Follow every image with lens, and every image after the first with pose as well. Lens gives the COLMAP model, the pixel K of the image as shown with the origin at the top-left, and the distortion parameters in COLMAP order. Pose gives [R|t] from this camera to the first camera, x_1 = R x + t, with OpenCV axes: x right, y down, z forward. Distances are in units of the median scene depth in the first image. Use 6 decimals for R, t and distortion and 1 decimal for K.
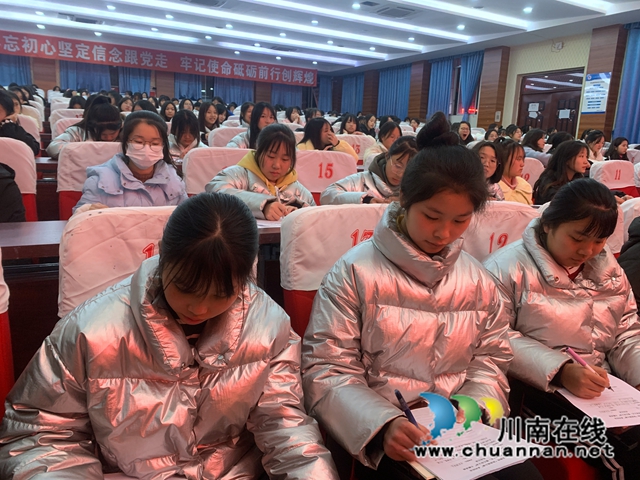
lens RADIAL K [[489.1, 0, 320.0], [0, 489.1, 240.0], [0, 0, 1]] dist [-0.011809, 0.003163]
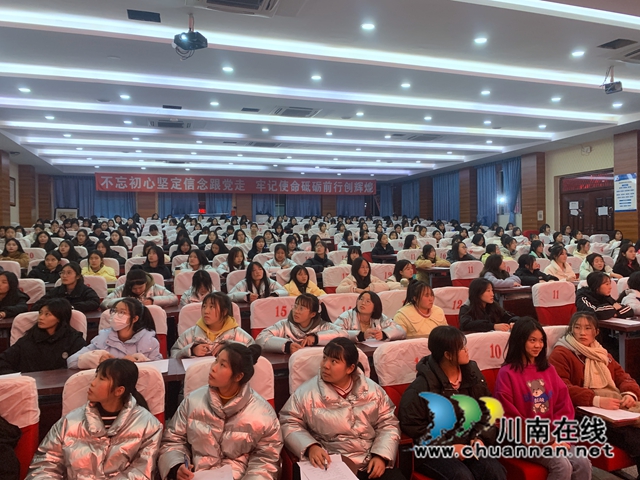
lens RADIAL K [[474.5, 0, 320.0], [0, 474.5, 240.0], [0, 0, 1]] dist [0.093587, -0.142372]
pose [[0.983074, -0.056489, -0.174285, 0.071342], [0.022893, 0.981699, -0.189059, -0.015843], [0.181775, 0.181869, 0.966376, -0.069089]]
